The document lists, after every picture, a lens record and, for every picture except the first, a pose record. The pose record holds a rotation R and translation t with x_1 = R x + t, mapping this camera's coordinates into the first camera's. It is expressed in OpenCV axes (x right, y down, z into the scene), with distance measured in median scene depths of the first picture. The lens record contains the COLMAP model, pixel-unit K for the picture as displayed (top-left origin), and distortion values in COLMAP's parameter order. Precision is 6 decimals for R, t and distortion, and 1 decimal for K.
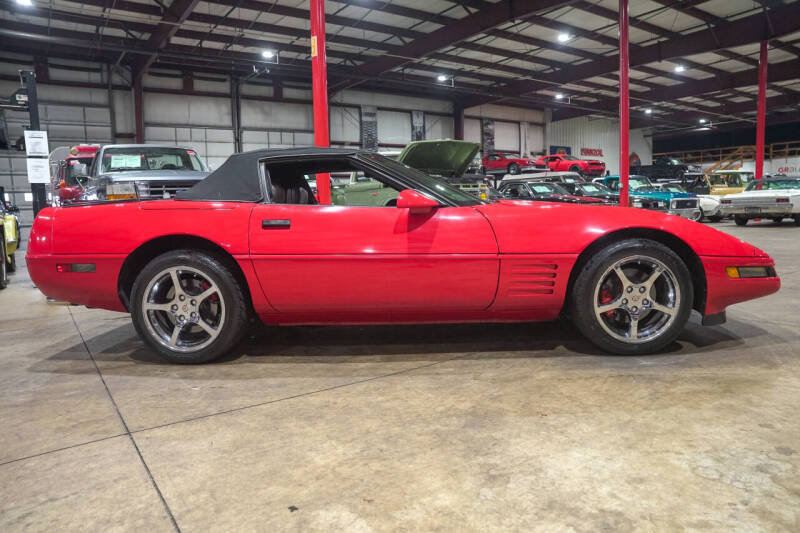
lens RADIAL K [[545.8, 0, 395.8], [0, 545.8, 266.9], [0, 0, 1]] dist [-0.133336, 0.101116]
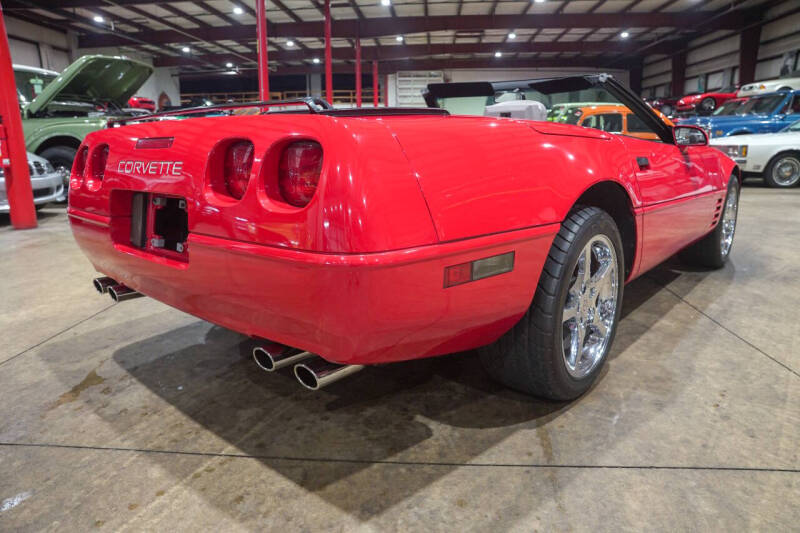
lens RADIAL K [[545.8, 0, 402.3], [0, 545.8, 263.2], [0, 0, 1]] dist [-0.133336, 0.101116]
pose [[0.629499, -0.150983, 0.762191, -0.795495], [0.076423, 0.988214, 0.132638, -0.028529], [-0.773234, -0.025247, 0.633618, 0.667545]]
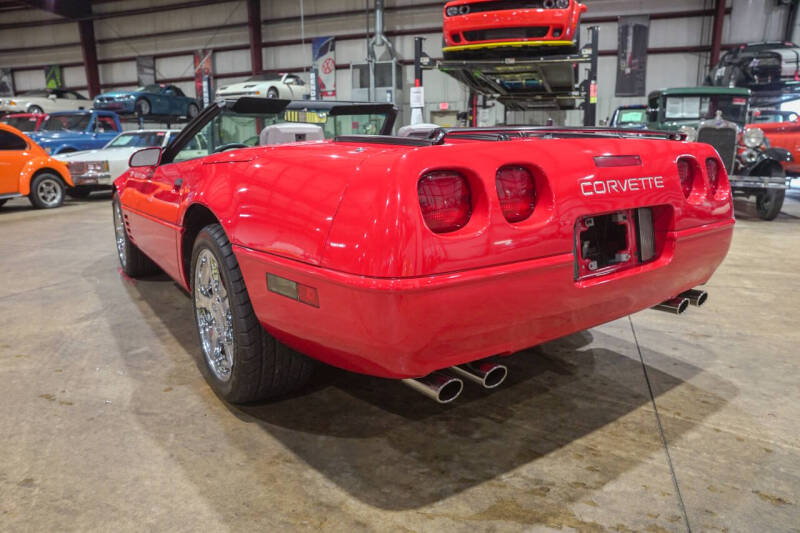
lens RADIAL K [[545.8, 0, 399.5], [0, 545.8, 264.3], [0, 0, 1]] dist [-0.133336, 0.101116]
pose [[-0.594115, -0.135564, 0.792874, -0.833225], [0.119596, 0.959853, 0.253729, -0.141467], [-0.795440, 0.245569, -0.554050, 1.561269]]
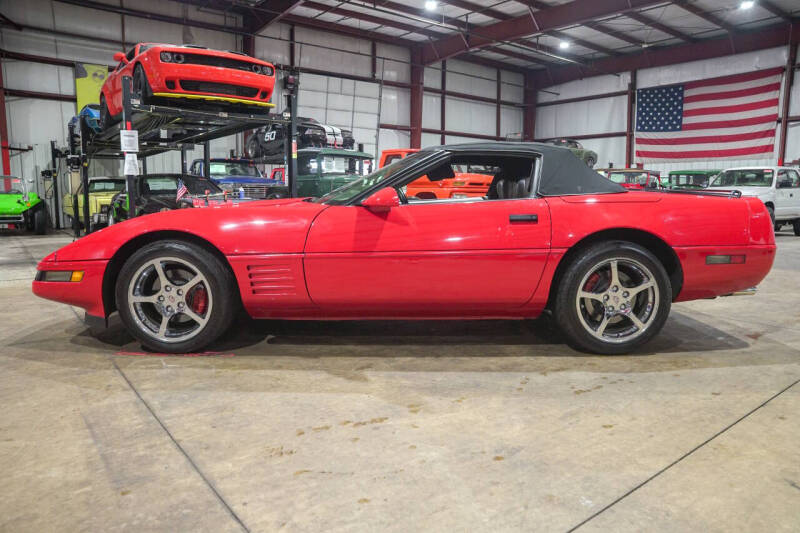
lens RADIAL K [[545.8, 0, 401.9], [0, 545.8, 266.6], [0, 0, 1]] dist [-0.133336, 0.101116]
pose [[-0.998872, 0.026183, -0.039624, 0.156491], [0.015951, 0.970794, 0.239385, -0.242201], [0.044735, 0.238483, -0.970116, 2.267975]]
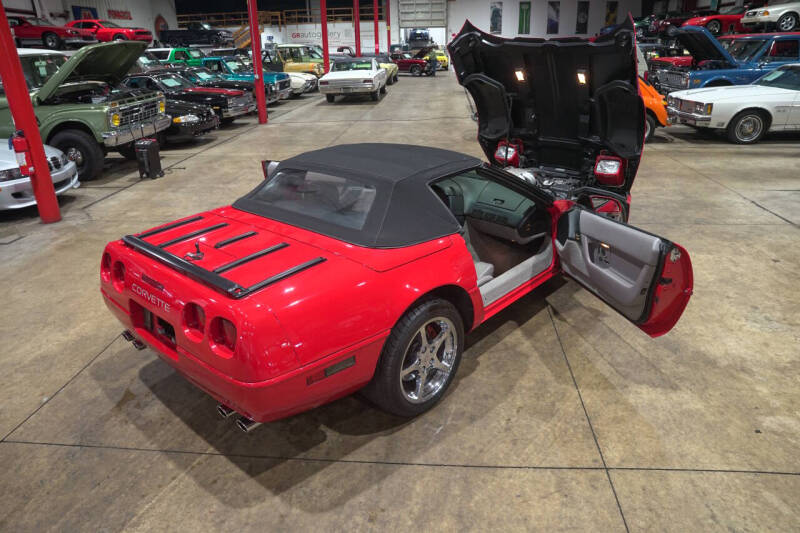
lens RADIAL K [[545.8, 0, 401.8], [0, 545.8, 265.0], [0, 0, 1]] dist [-0.133336, 0.101116]
pose [[0.642271, -0.279782, 0.713590, -0.879737], [0.092376, 0.952468, 0.290296, -0.304482], [-0.760891, -0.120530, 0.637587, 0.355221]]
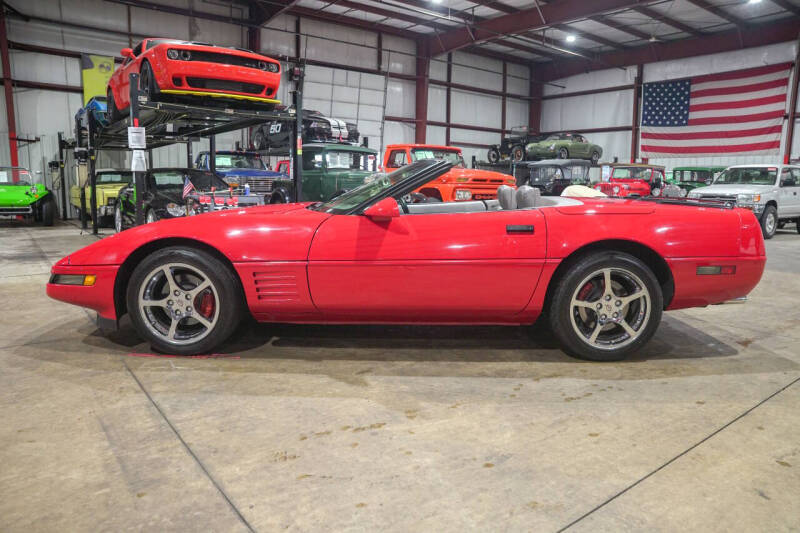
lens RADIAL K [[545.8, 0, 402.1], [0, 545.8, 267.2], [0, 0, 1]] dist [-0.133336, 0.101116]
pose [[-0.999355, 0.017176, -0.031542, 0.149935], [0.008450, 0.966018, 0.258336, -0.280337], [0.034907, 0.257903, -0.965540, 2.293390]]
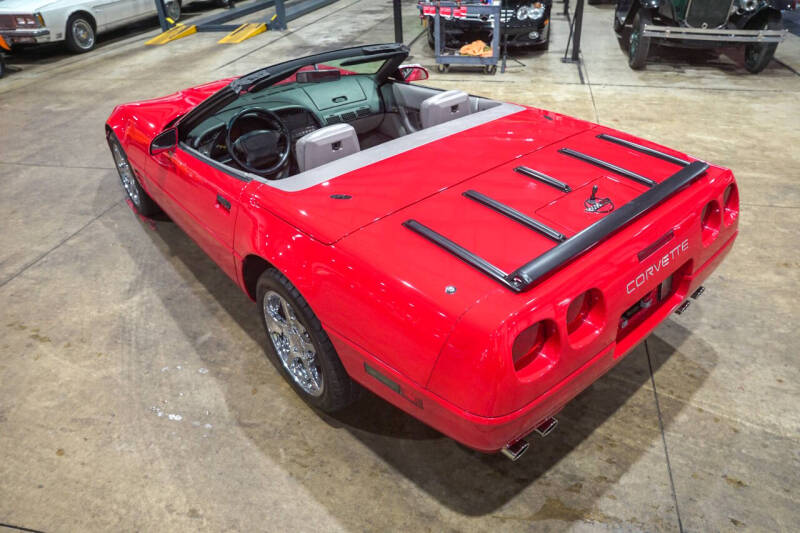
lens RADIAL K [[545.8, 0, 399.7], [0, 545.8, 267.7], [0, 0, 1]] dist [-0.133336, 0.101116]
pose [[-0.656819, -0.367961, 0.658174, -0.756183], [0.149521, 0.791967, 0.591973, -0.426490], [-0.739075, 0.487230, -0.465161, 1.582194]]
